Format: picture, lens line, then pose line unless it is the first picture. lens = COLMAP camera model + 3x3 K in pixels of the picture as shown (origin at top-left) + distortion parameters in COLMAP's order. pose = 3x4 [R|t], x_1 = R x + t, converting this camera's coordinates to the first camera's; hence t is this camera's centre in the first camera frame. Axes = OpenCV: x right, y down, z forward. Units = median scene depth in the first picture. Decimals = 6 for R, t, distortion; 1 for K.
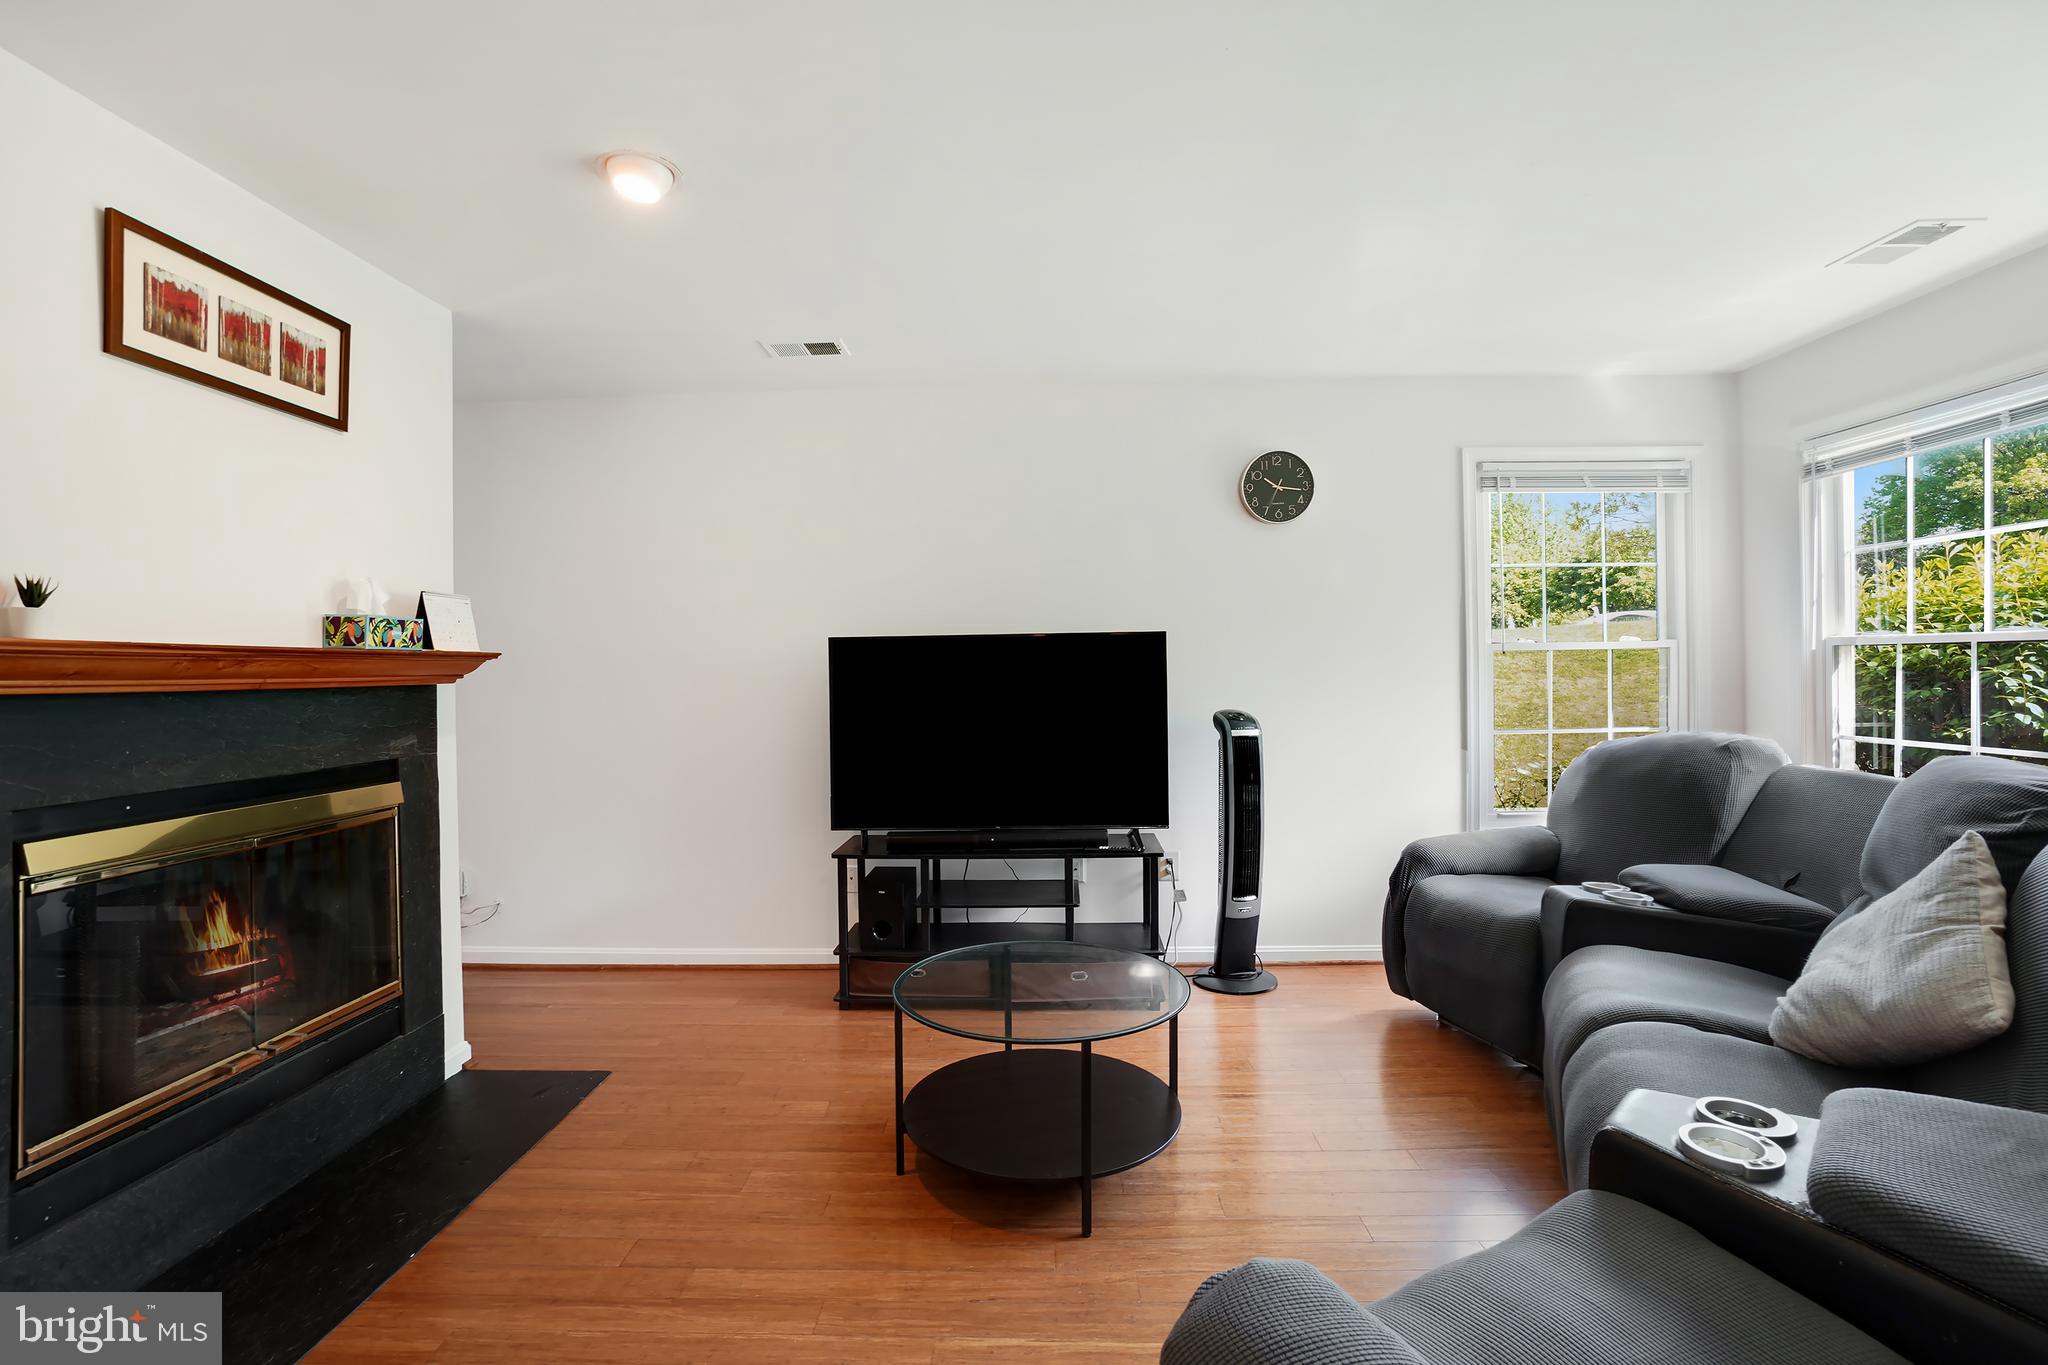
lens RADIAL K [[932.7, 0, 1021.3], [0, 932.7, 679.1], [0, 0, 1]] dist [-0.021845, 0.000817]
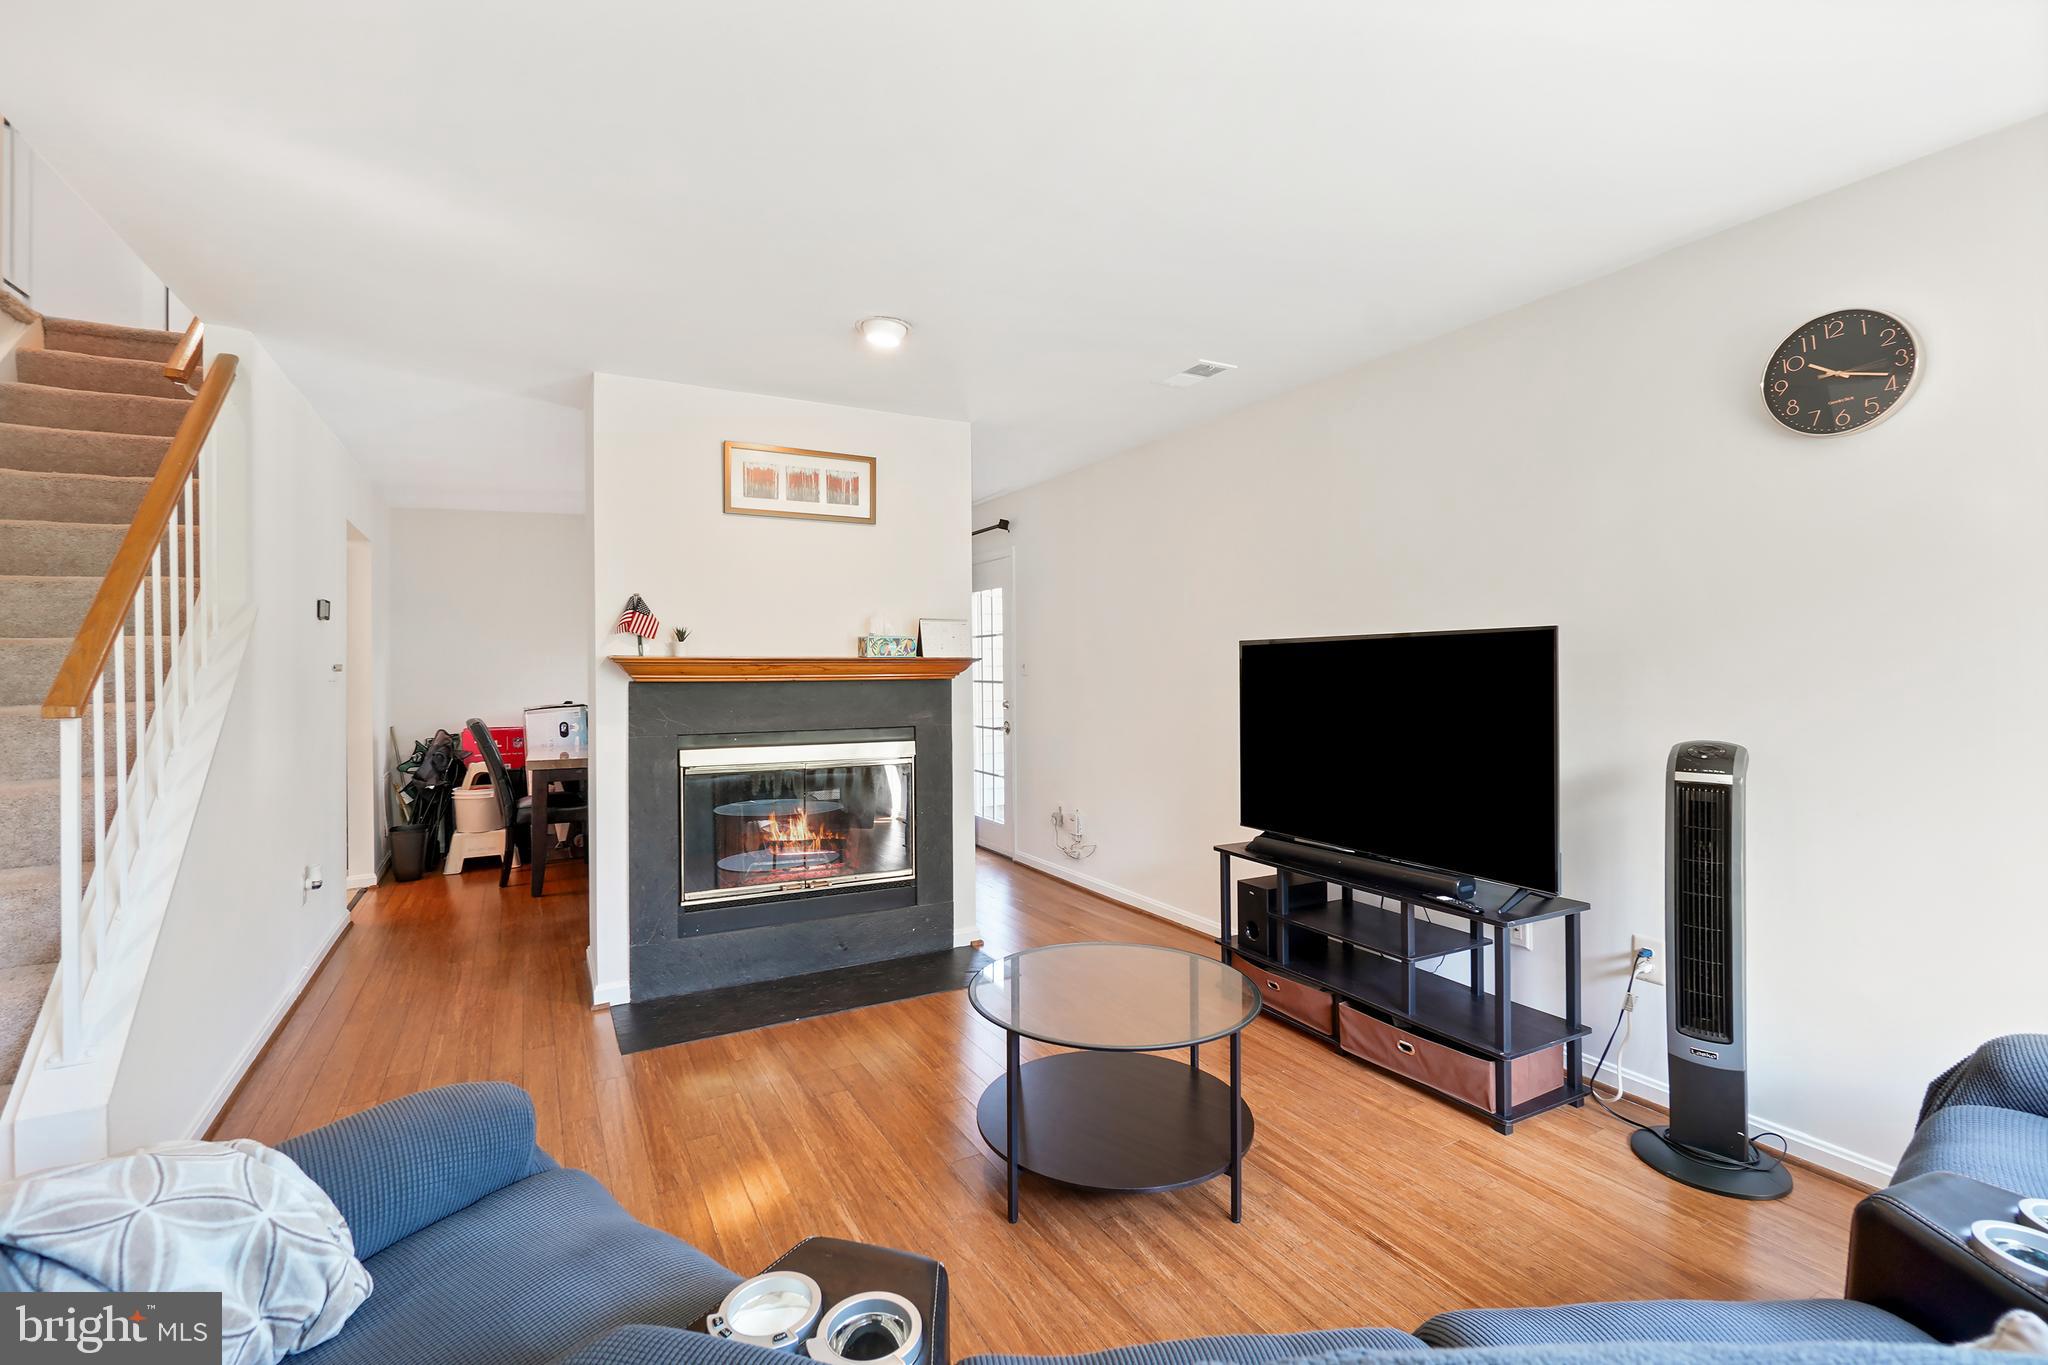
lens RADIAL K [[910.7, 0, 1021.2], [0, 910.7, 669.5], [0, 0, 1]] dist [-0.003788, -0.001134]
pose [[0.509289, 0.011414, -0.860520, 0.773836], [-0.011175, 0.999915, 0.006649, -0.023101], [0.860523, 0.006230, 0.509374, 0.391396]]
